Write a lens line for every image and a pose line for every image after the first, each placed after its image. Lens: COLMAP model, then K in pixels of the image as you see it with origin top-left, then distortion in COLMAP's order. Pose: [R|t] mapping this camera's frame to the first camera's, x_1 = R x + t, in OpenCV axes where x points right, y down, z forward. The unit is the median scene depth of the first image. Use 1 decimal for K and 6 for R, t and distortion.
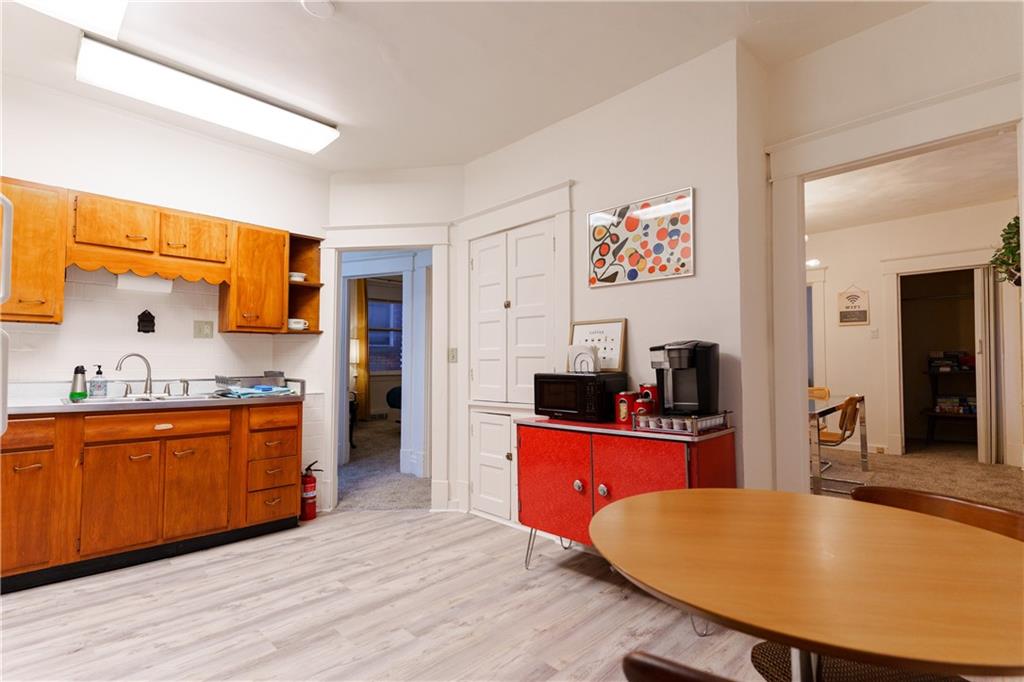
lens RADIAL K [[485.8, 0, 511.7], [0, 485.8, 343.4], [0, 0, 1]] dist [0.003130, 0.000210]
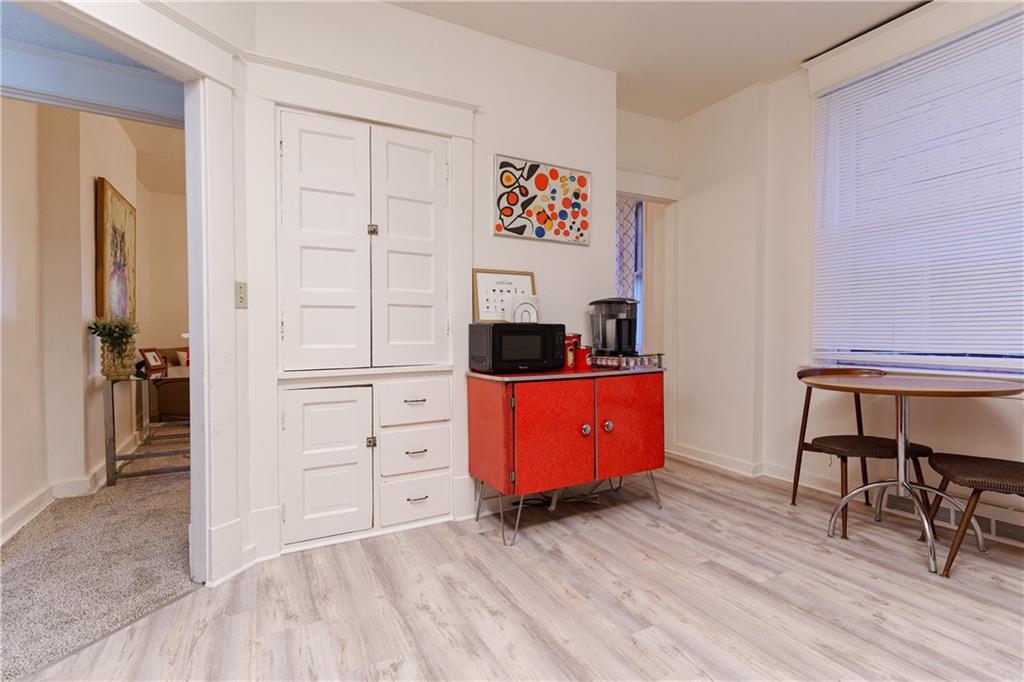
lens RADIAL K [[485.8, 0, 511.7], [0, 485.8, 343.4], [0, 0, 1]] dist [0.003130, 0.000210]
pose [[0.297466, -0.013623, 0.954635, -0.758498], [-0.034041, 0.999111, 0.024865, 0.074014], [-0.954125, -0.039893, 0.296738, 0.714226]]
